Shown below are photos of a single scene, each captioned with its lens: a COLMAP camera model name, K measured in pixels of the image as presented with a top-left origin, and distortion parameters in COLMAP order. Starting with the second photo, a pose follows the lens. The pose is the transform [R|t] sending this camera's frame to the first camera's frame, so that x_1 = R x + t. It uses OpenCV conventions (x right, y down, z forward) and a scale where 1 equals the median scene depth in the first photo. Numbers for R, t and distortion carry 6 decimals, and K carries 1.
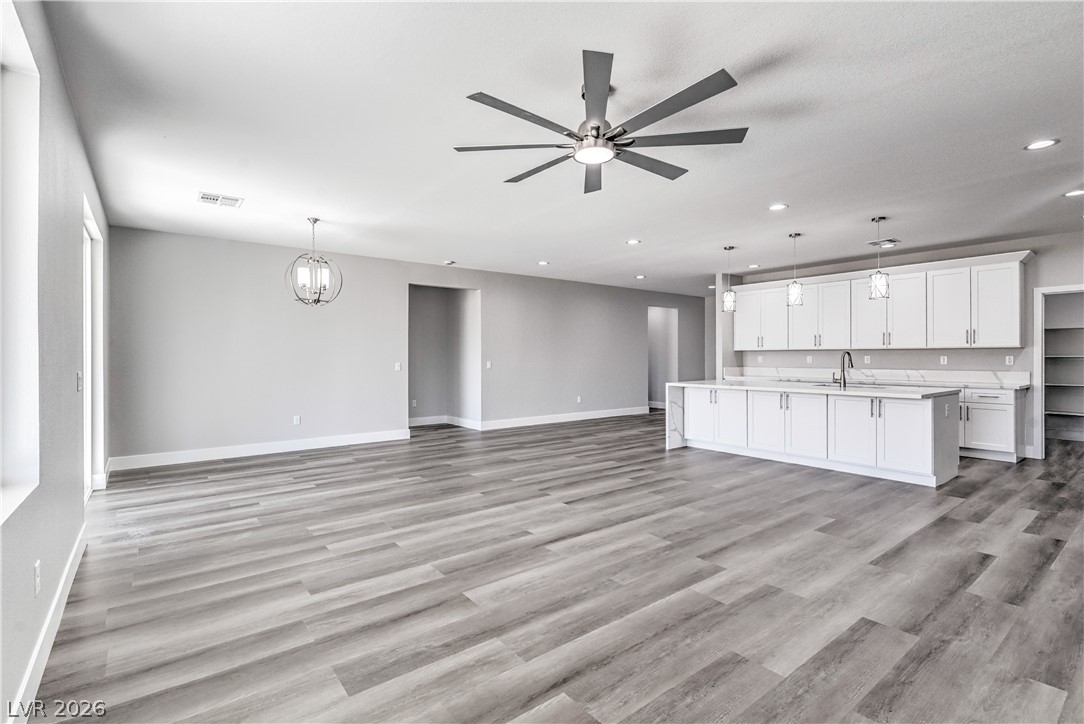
lens RADIAL K [[495.4, 0, 515.0], [0, 495.4, 358.1], [0, 0, 1]] dist [0.003031, -0.000805]
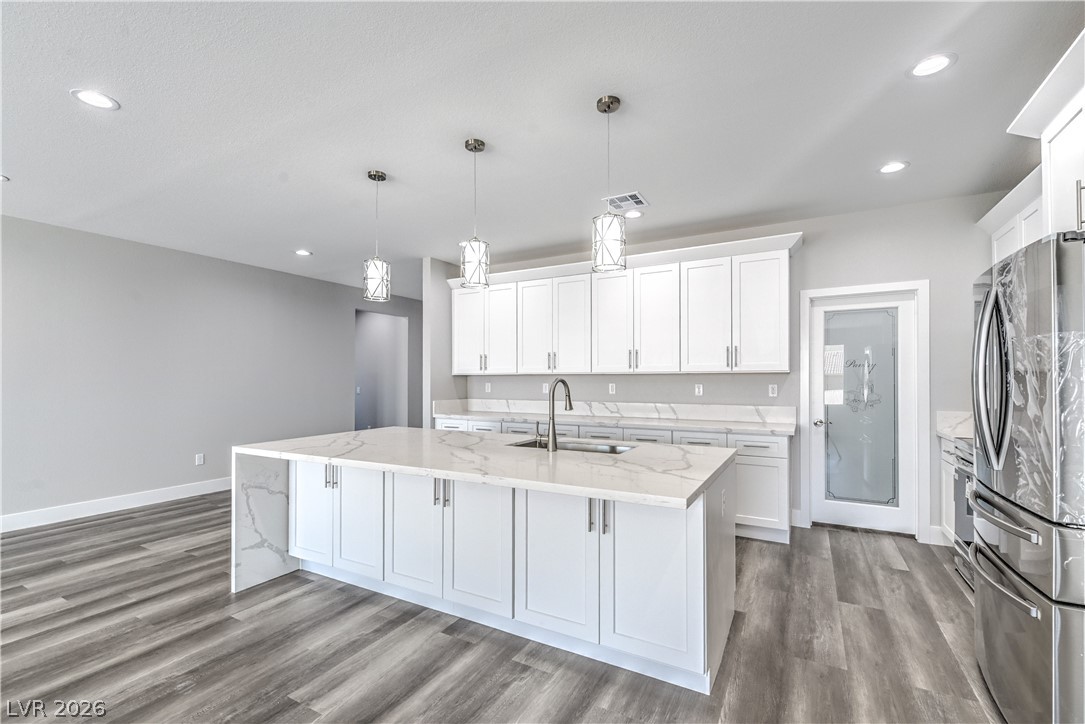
lens RADIAL K [[470.7, 0, 544.2], [0, 470.7, 373.8], [0, 0, 1]] dist [0.012343, -0.009679]
pose [[0.909370, 0.003741, 0.415972, 0.513792], [0.002159, 0.999904, -0.013711, -0.013576], [-0.415983, 0.013366, 0.909274, 0.646032]]
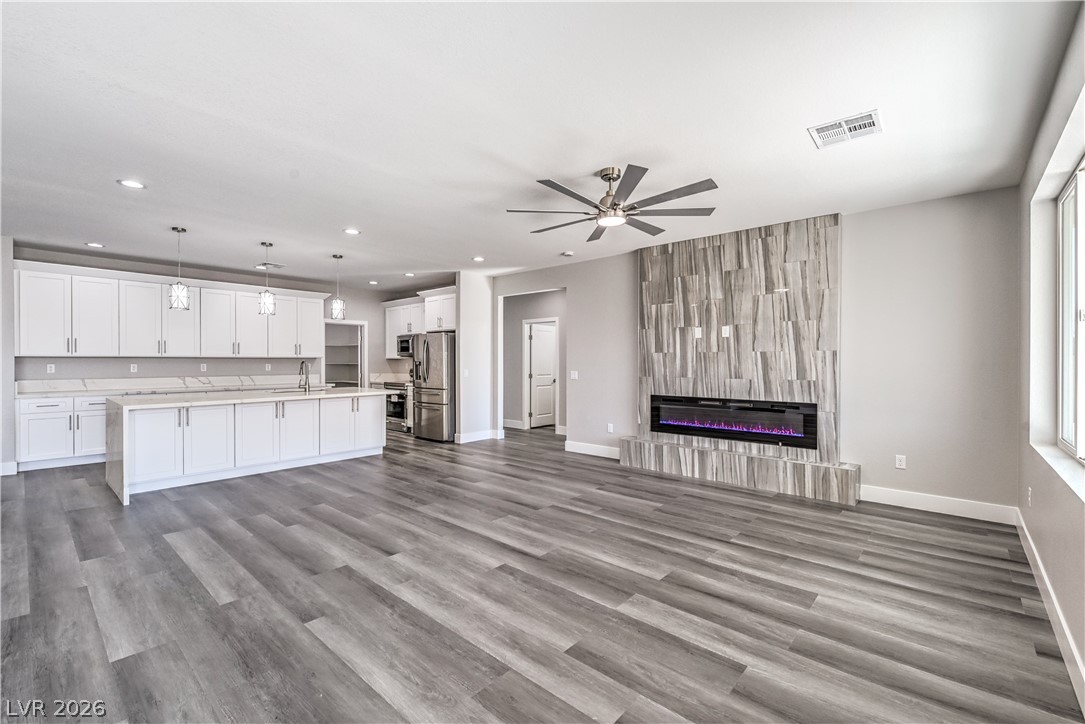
lens RADIAL K [[462.6, 0, 545.7], [0, 462.6, 366.0], [0, 0, 1]] dist [0.012994, -0.009149]
pose [[-0.212083, -0.008564, 0.977214, -0.564020], [0.002281, 0.999955, 0.009258, -0.010711], [-0.977249, 0.004193, -0.212054, 0.774116]]
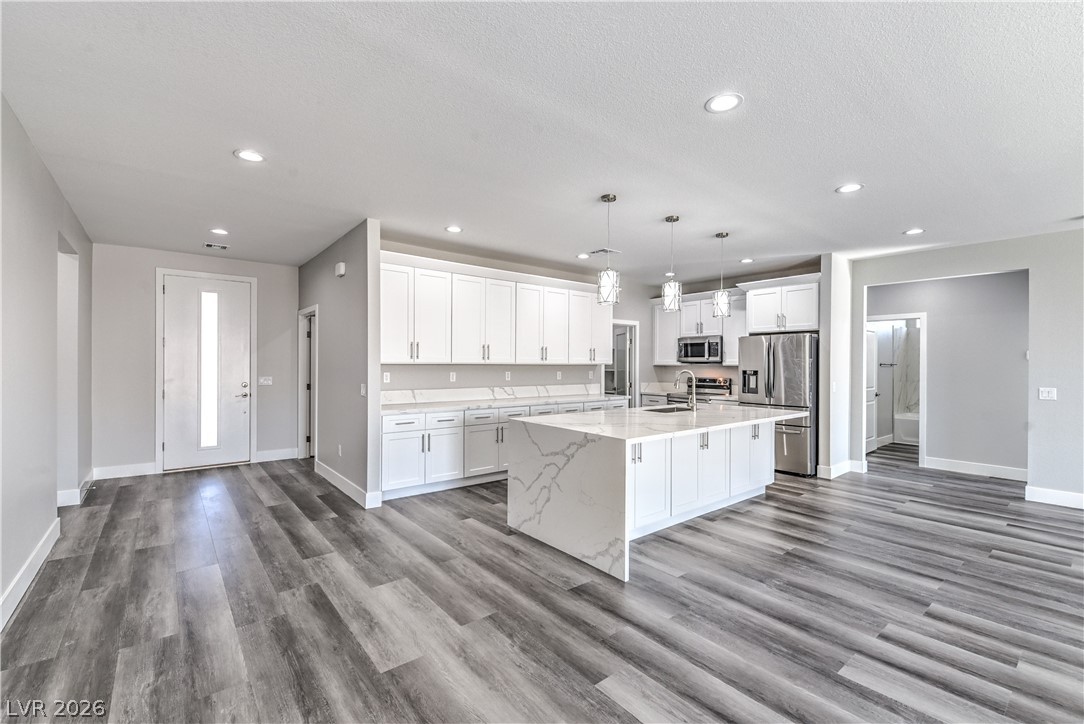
lens RADIAL K [[462.1, 0, 545.2], [0, 462.1, 366.0], [0, 0, 1]] dist [0.012994, -0.009149]
pose [[-0.048401, -0.004443, 0.998818, -0.166429], [-0.003978, 0.999983, 0.004256, -0.027213], [-0.998820, -0.003767, -0.048417, 1.465335]]
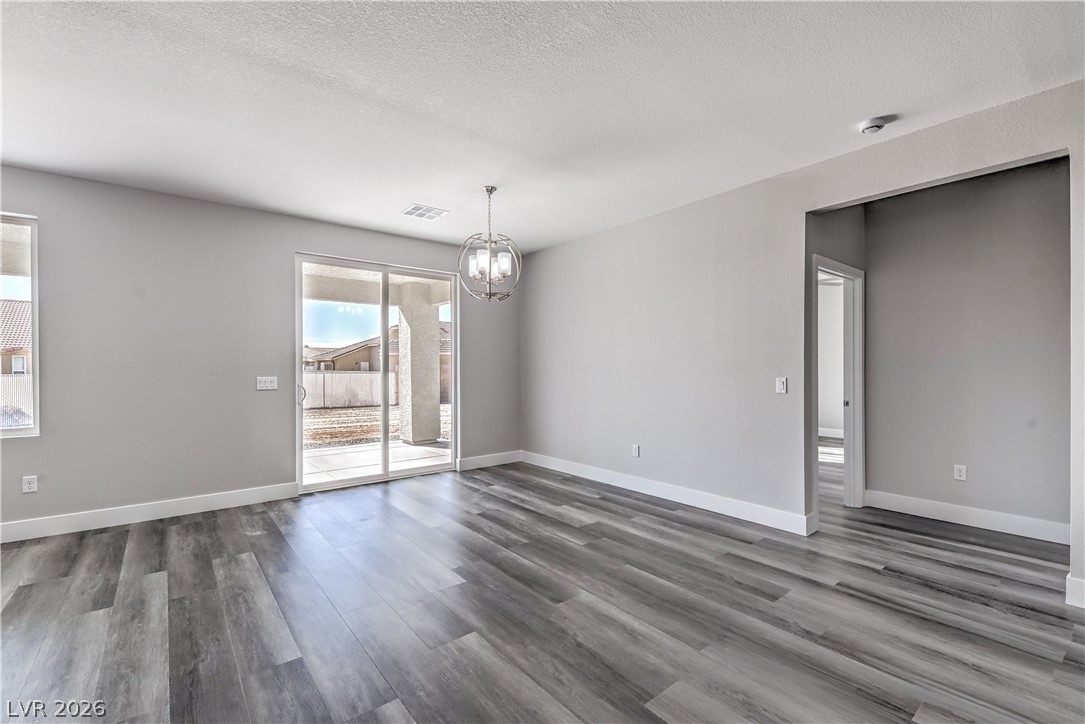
lens RADIAL K [[470.7, 0, 544.2], [0, 470.7, 373.8], [0, 0, 1]] dist [0.012343, -0.009679]
pose [[0.042944, 0.017934, -0.998917, 0.346219], [0.000542, 0.999838, 0.017974, -0.003630], [0.999077, -0.001313, 0.042927, 1.103529]]
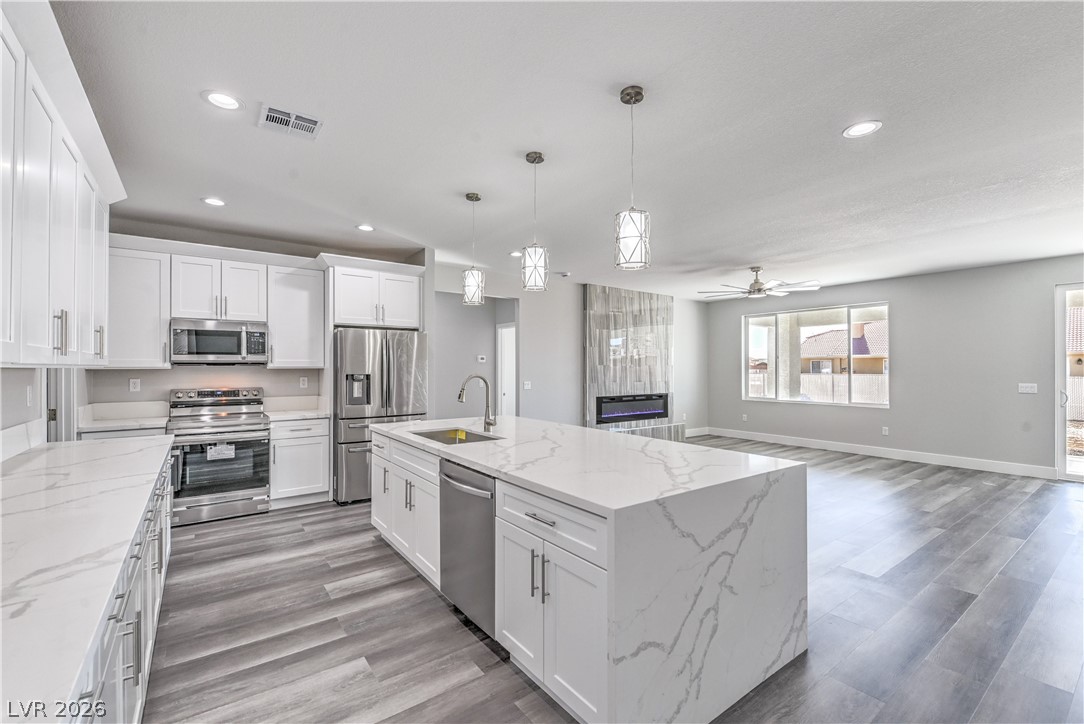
lens RADIAL K [[464.1, 0, 545.3], [0, 464.1, 363.8], [0, 0, 1]] dist [0.009174, -0.008296]
pose [[-0.999997, 0.001661, -0.001552, 0.661375], [0.001671, 0.999977, -0.006502, -0.026358], [0.001541, -0.006505, -0.999978, 1.786962]]
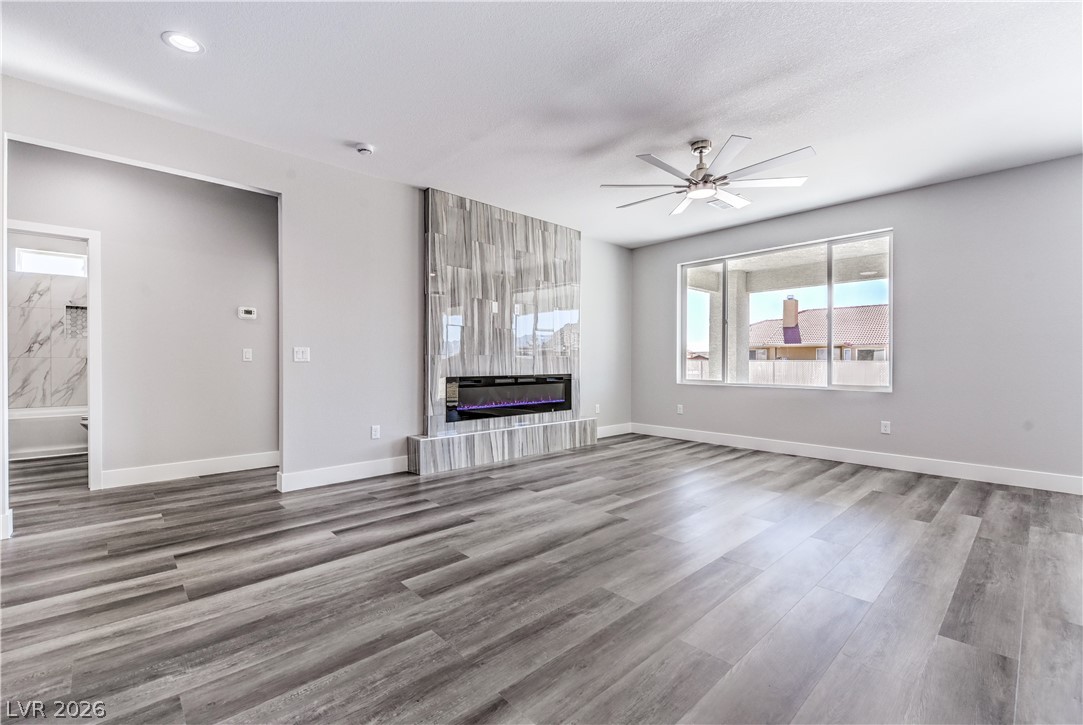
lens RADIAL K [[463.7, 0, 544.8], [0, 463.7, 364.3], [0, 0, 1]] dist [0.009174, -0.008296]
pose [[-0.992968, -0.000361, -0.118384, 0.408866], [-0.001478, 0.999955, 0.009349, 0.037173], [0.118375, 0.009458, -0.992924, 1.213510]]
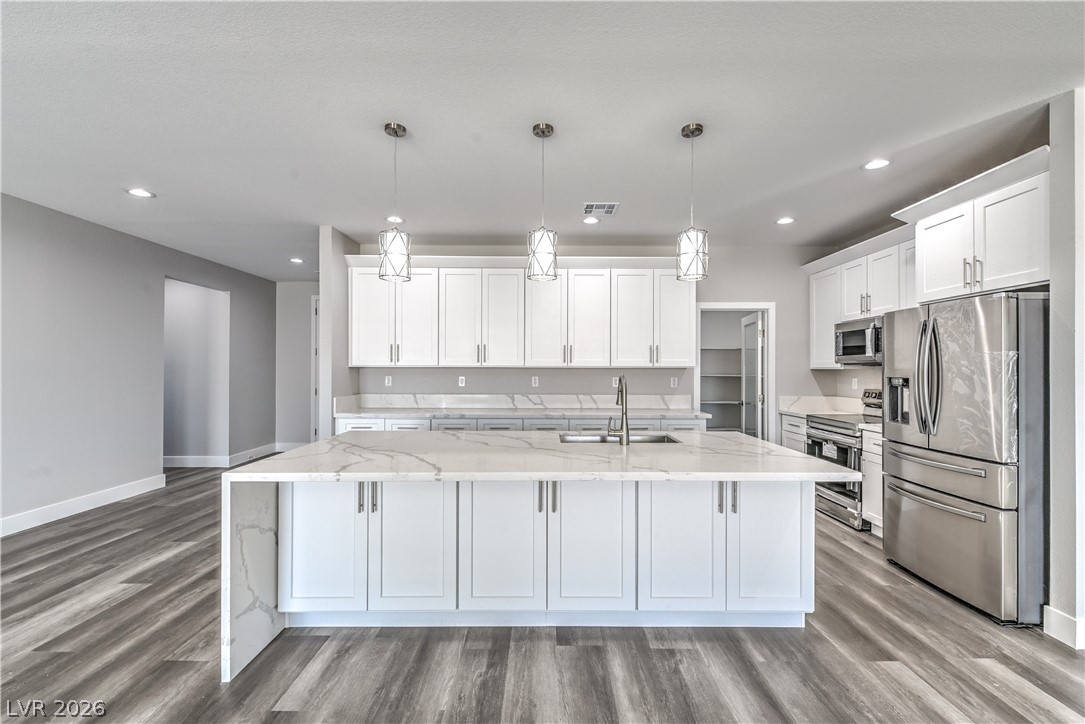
lens RADIAL K [[462.6, 0, 545.7], [0, 462.6, 366.0], [0, 0, 1]] dist [0.012994, -0.009149]
pose [[0.589248, 0.006880, 0.807923, 0.248123], [-0.002050, 0.999973, -0.007021, -0.022572], [-0.807949, 0.002481, 0.589247, 0.878297]]
